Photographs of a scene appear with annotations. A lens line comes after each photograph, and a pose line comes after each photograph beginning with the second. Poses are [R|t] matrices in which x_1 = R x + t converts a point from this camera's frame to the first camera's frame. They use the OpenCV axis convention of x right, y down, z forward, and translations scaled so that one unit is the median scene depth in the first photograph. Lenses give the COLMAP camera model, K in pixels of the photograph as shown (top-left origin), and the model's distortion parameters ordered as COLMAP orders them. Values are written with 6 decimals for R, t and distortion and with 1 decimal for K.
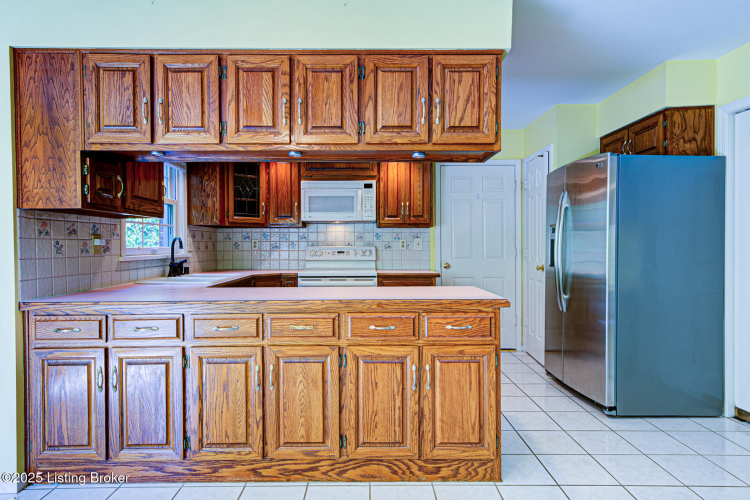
lens RADIAL K [[419.5, 0, 373.3], [0, 419.5, 250.2], [0, 0, 1]] dist [0.006334, 0.005149]
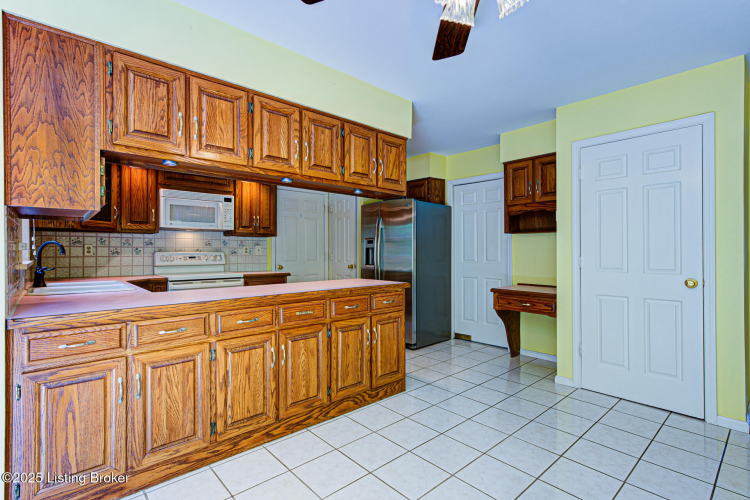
lens RADIAL K [[358.7, 0, 375.7], [0, 358.7, 251.0], [0, 0, 1]] dist [0.001887, -0.000402]
pose [[0.743414, 0.002737, 0.668826, -0.760453], [0.006025, 0.999924, -0.010789, 0.001617], [-0.668804, 0.012051, 0.743341, -0.001418]]
